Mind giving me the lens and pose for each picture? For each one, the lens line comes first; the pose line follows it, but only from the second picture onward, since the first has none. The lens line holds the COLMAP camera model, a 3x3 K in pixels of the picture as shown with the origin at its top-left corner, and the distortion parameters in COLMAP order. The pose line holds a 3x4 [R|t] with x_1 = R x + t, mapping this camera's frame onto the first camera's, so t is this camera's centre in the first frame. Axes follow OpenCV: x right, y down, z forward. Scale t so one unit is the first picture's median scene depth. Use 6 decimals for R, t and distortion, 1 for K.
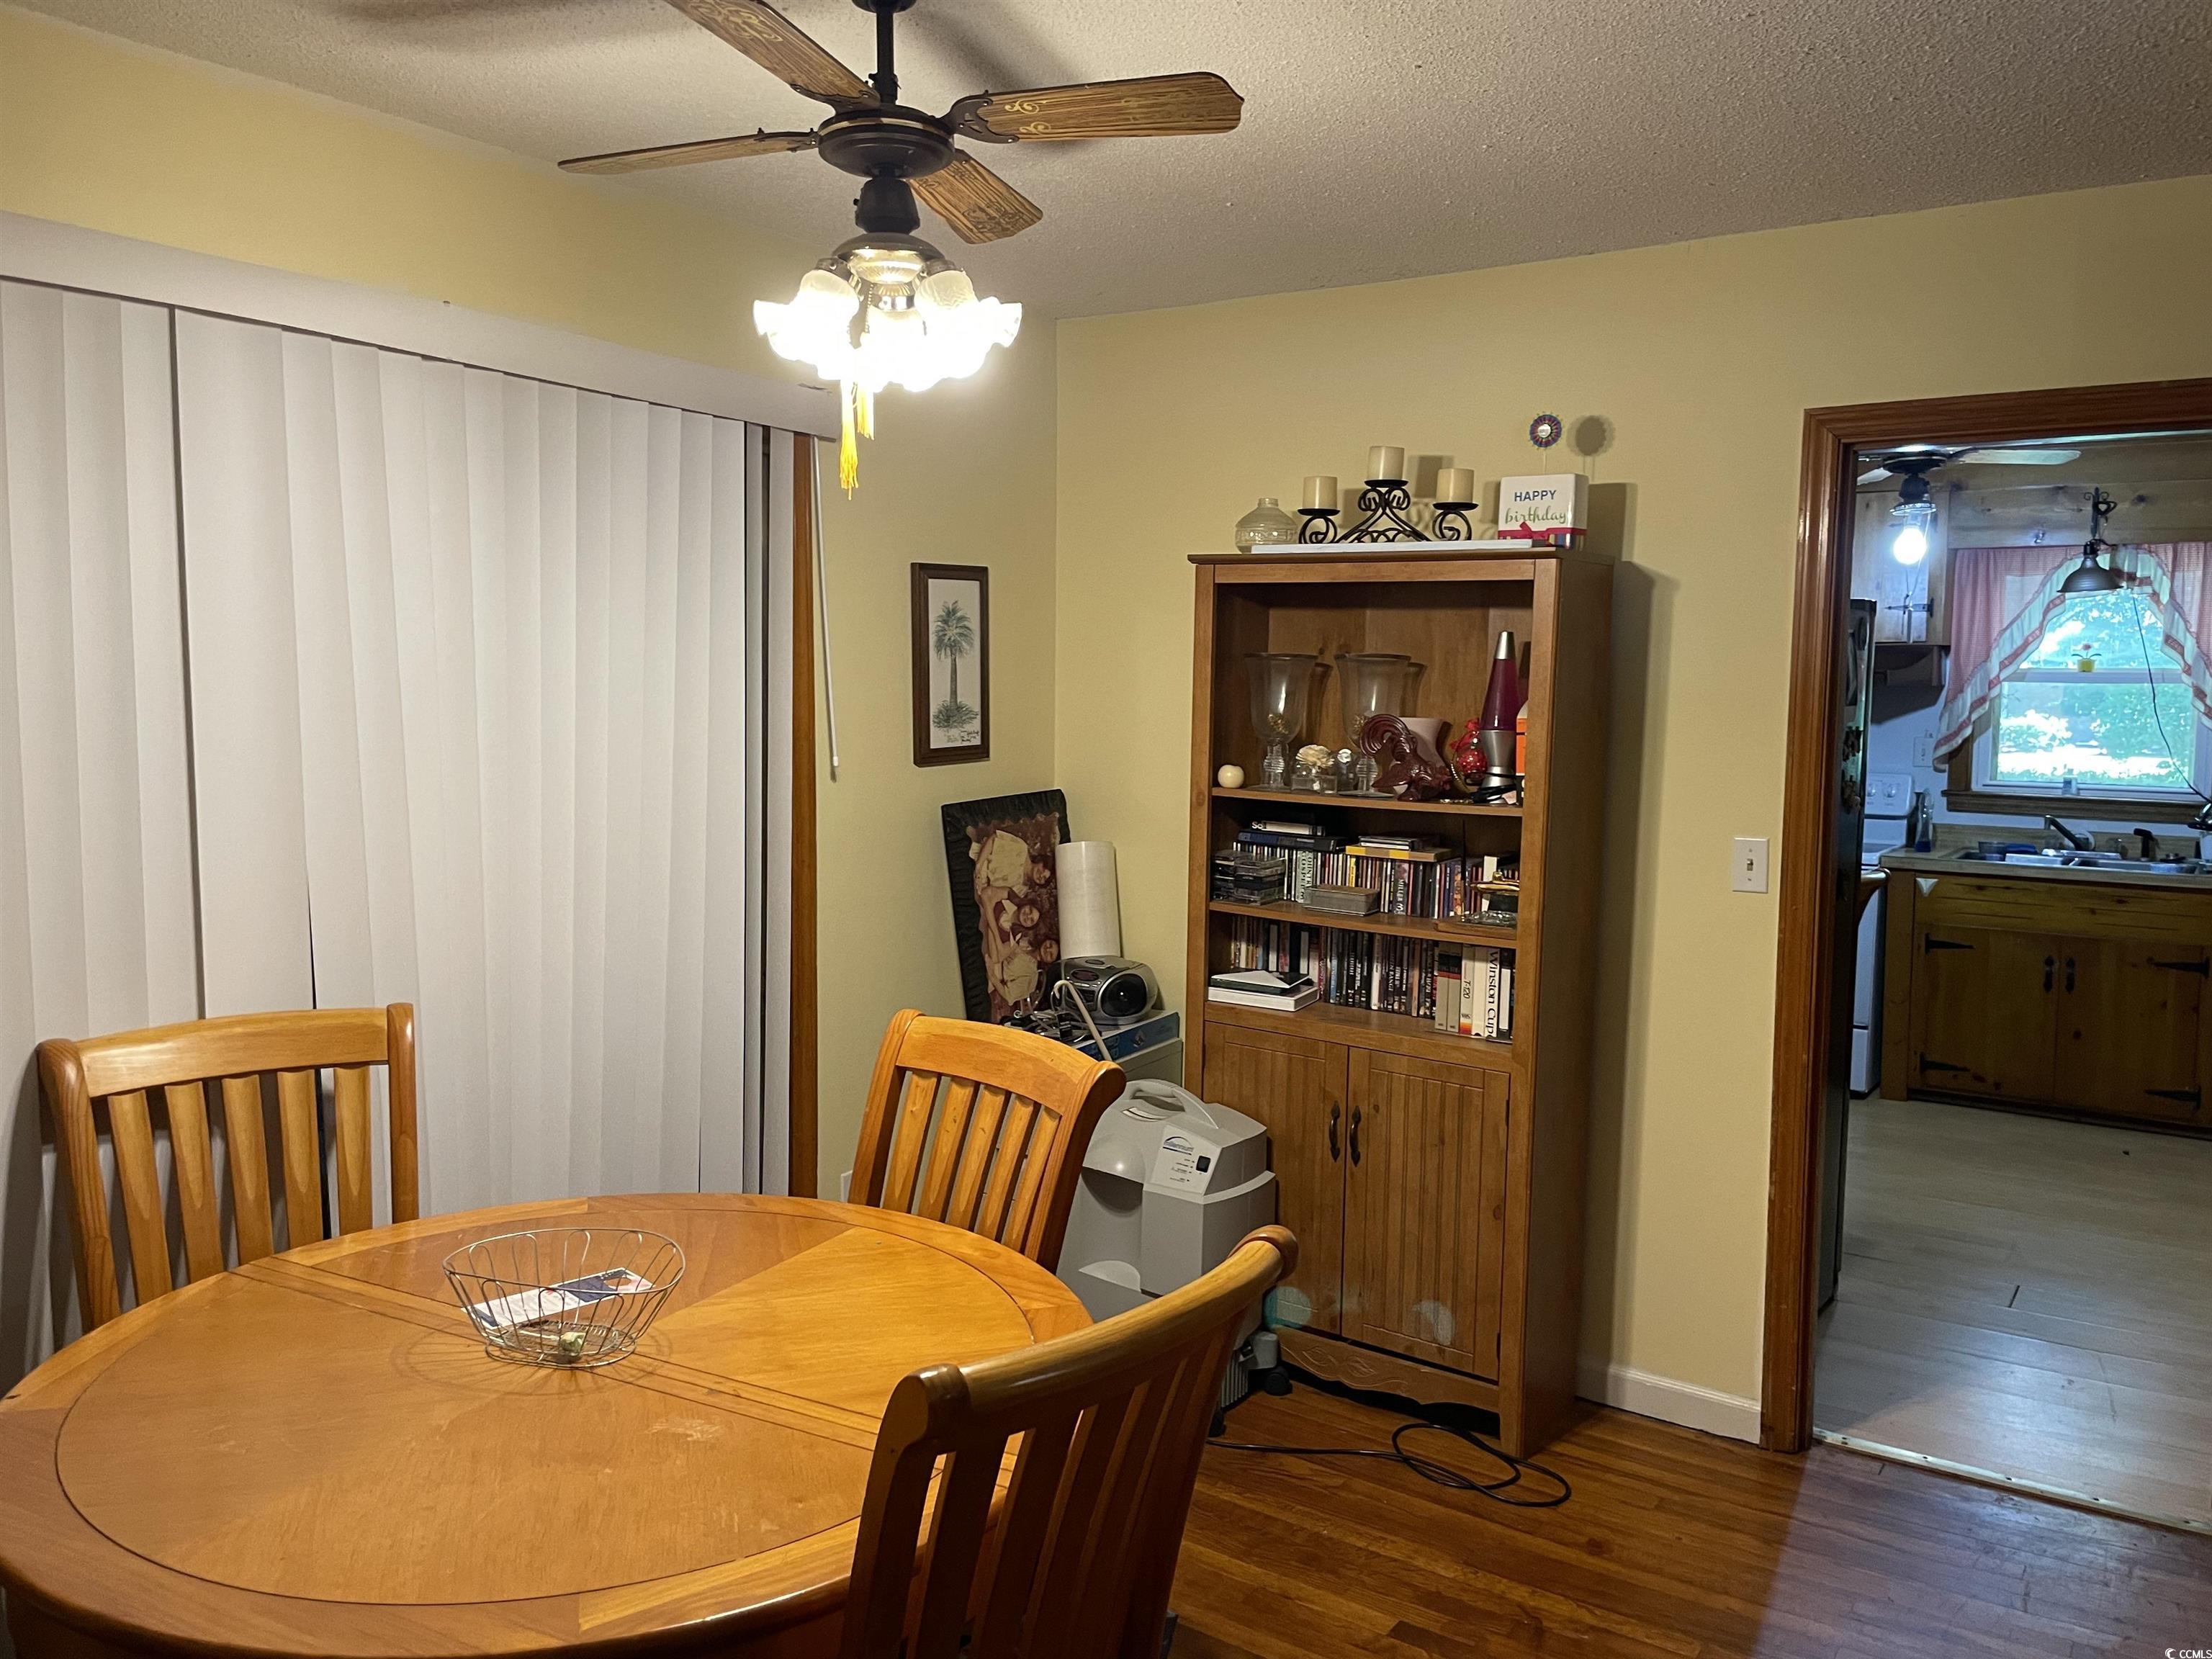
lens RADIAL K [[1706.4, 0, 1115.2], [0, 1706.4, 823.0], [0, 0, 1]] dist [0.102335, -0.144230]
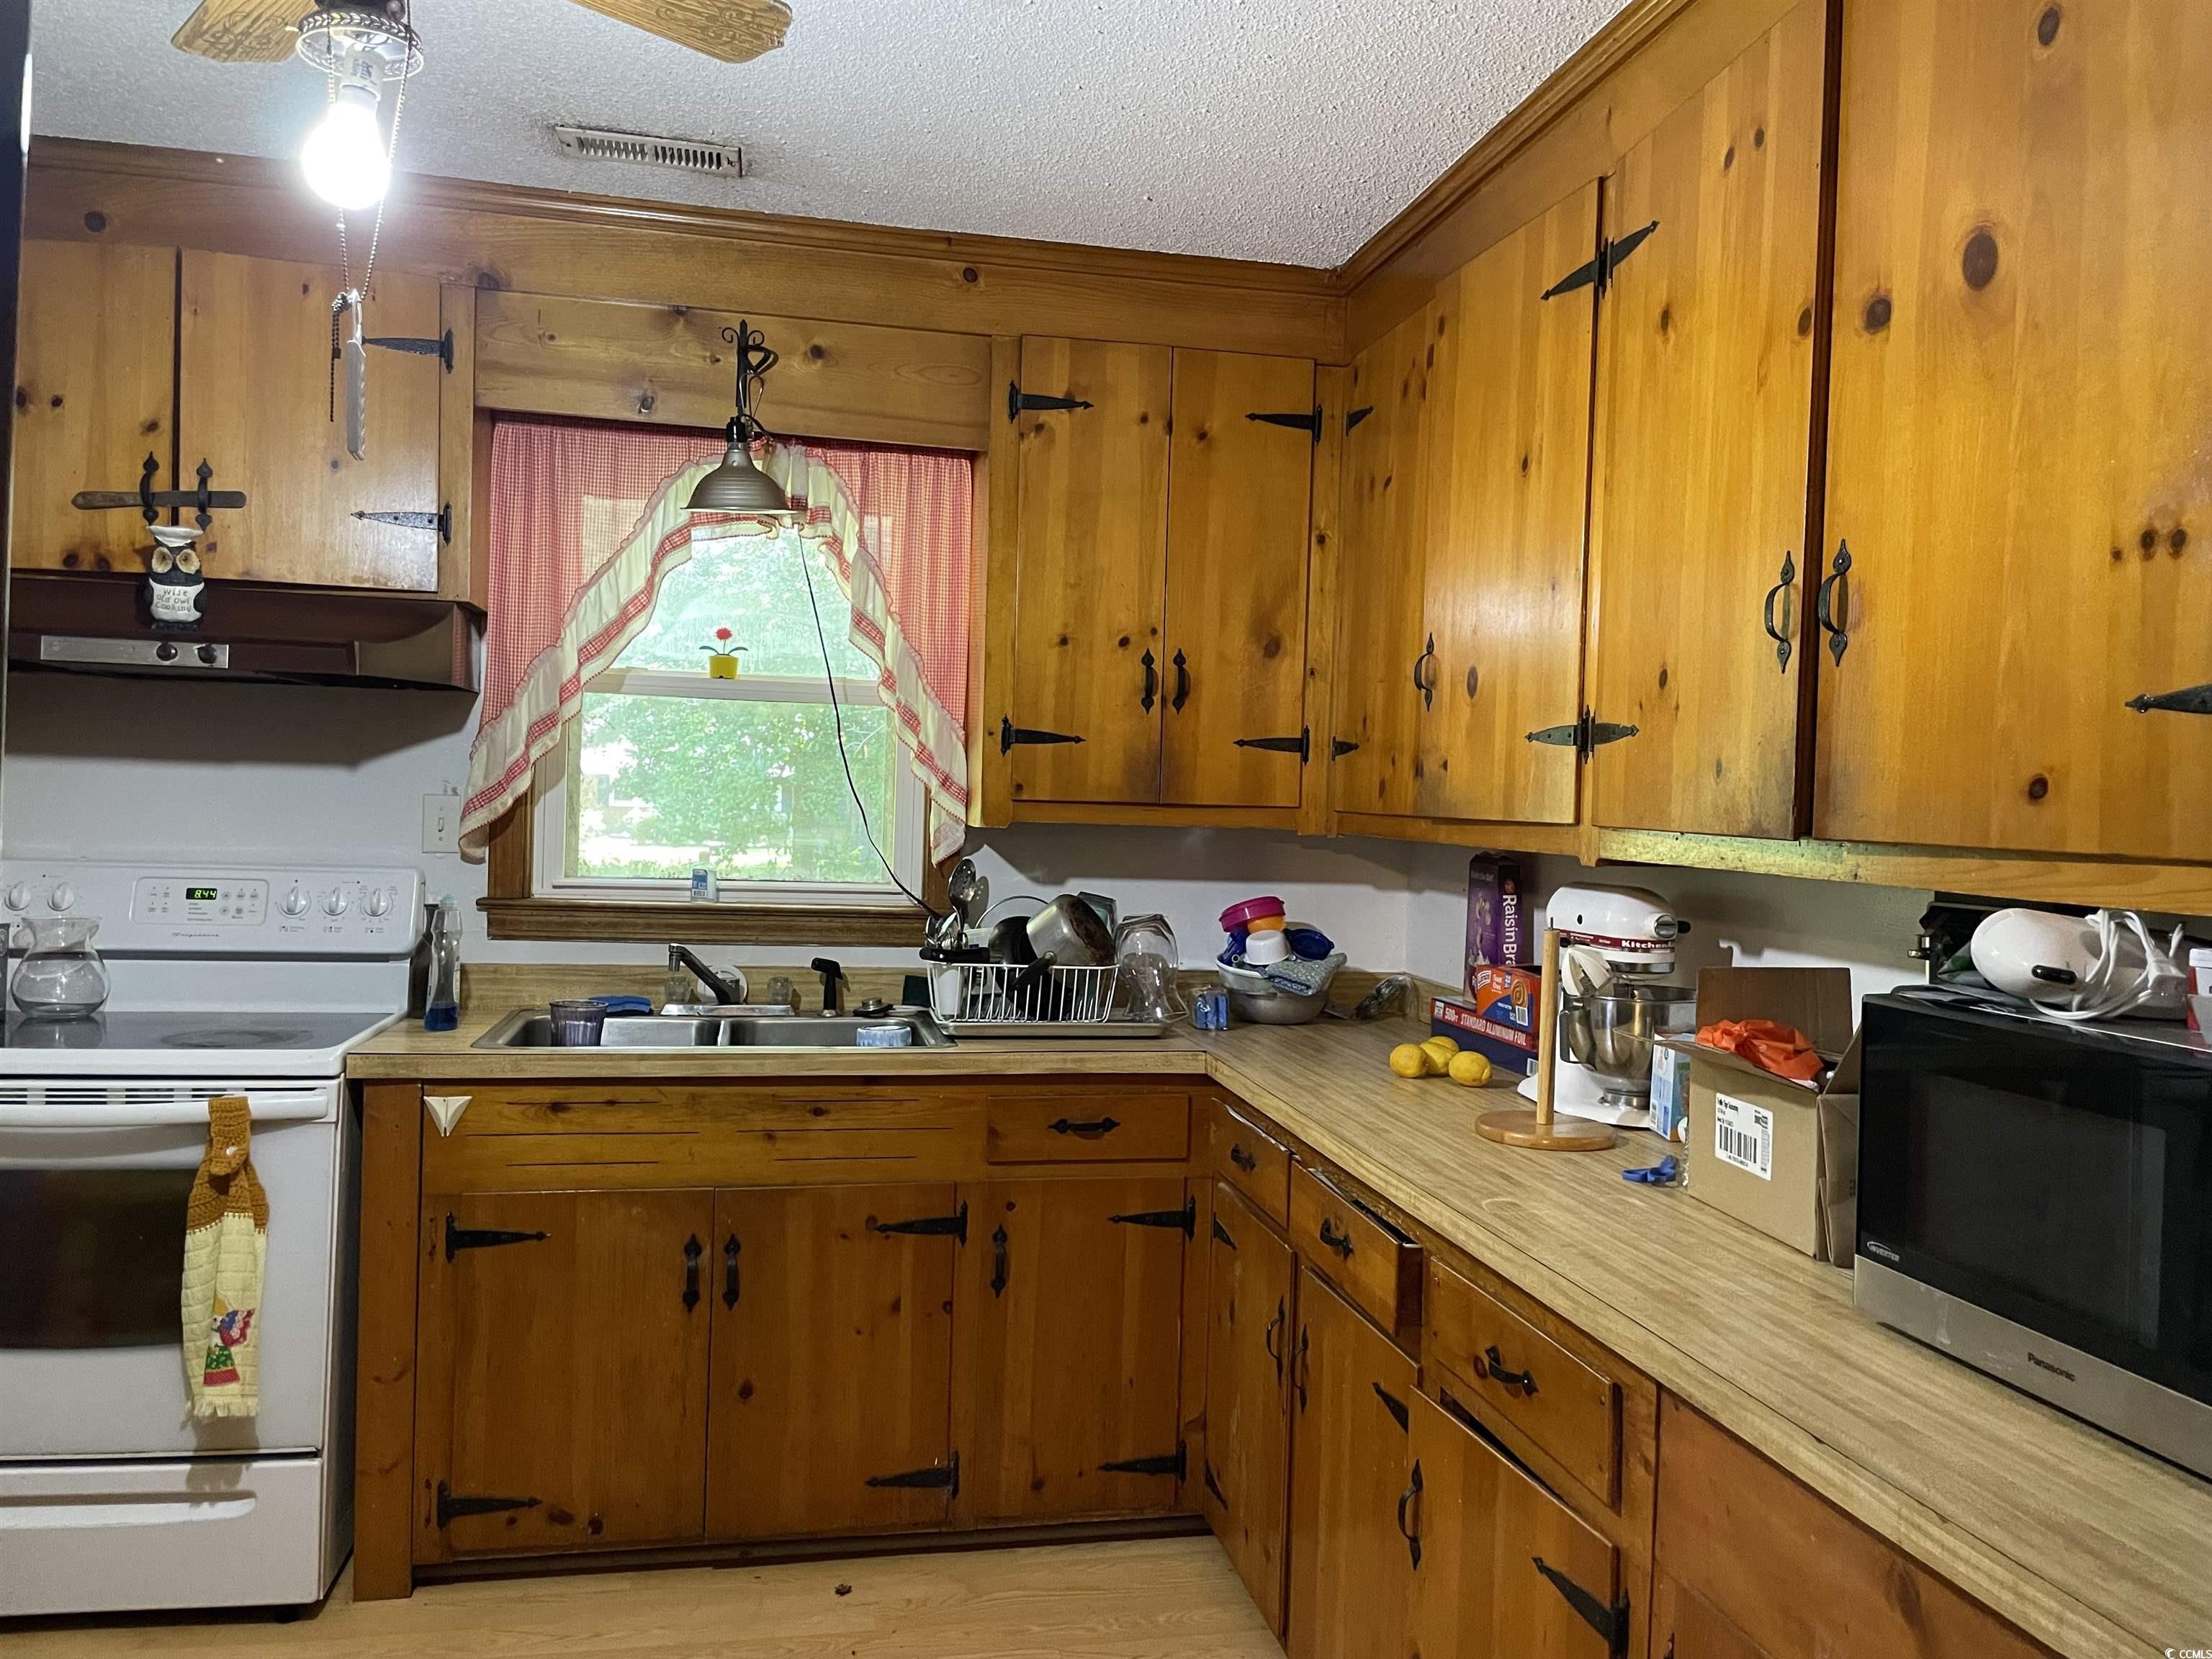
lens RADIAL K [[1706.4, 0, 1115.2], [0, 1706.4, 823.0], [0, 0, 1]] dist [0.102335, -0.144230]
pose [[0.701736, 0.002554, 0.712433, 0.266254], [0.035864, 0.998599, -0.038905, -0.015619], [-0.711534, 0.052852, 0.700661, 0.550052]]
